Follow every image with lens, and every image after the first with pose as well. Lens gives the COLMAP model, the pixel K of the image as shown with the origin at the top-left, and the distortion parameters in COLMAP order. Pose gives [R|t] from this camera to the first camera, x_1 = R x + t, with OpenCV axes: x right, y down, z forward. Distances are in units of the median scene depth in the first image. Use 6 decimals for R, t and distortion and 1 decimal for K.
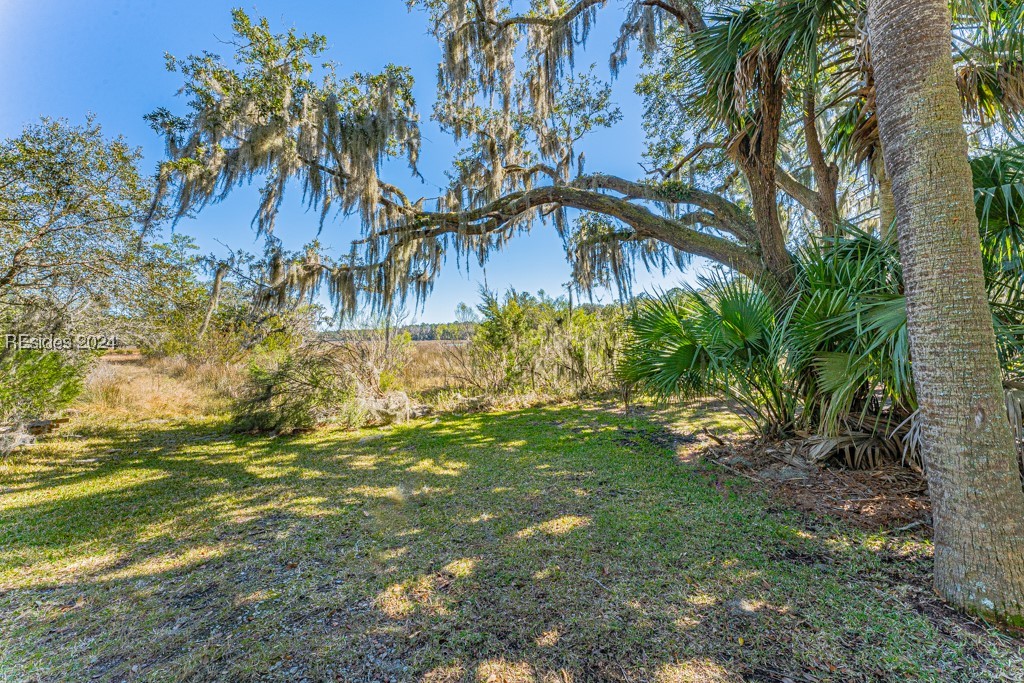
lens RADIAL K [[405.5, 0, 512.5], [0, 405.5, 341.9], [0, 0, 1]] dist [0.000085, 0.000402]
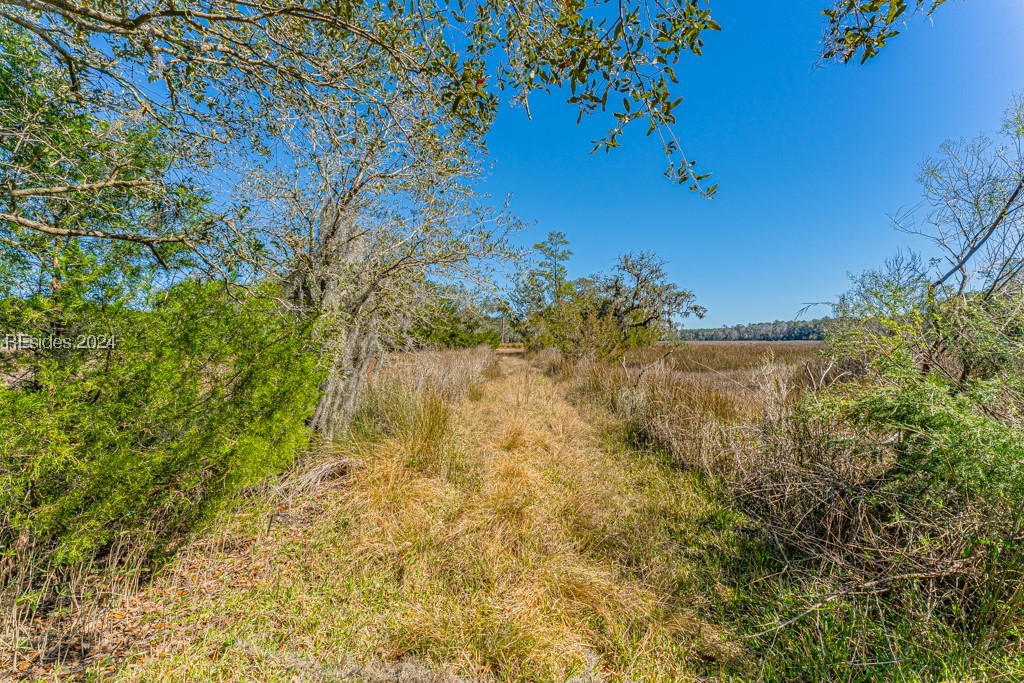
lens RADIAL K [[405.5, 0, 511.9], [0, 405.5, 341.4], [0, 0, 1]] dist [0.000085, 0.000402]
pose [[0.705904, 0.006989, -0.708273, -0.180083], [-0.008573, 0.999962, 0.001323, 0.012395], [0.708255, 0.005138, 0.705938, 0.215906]]
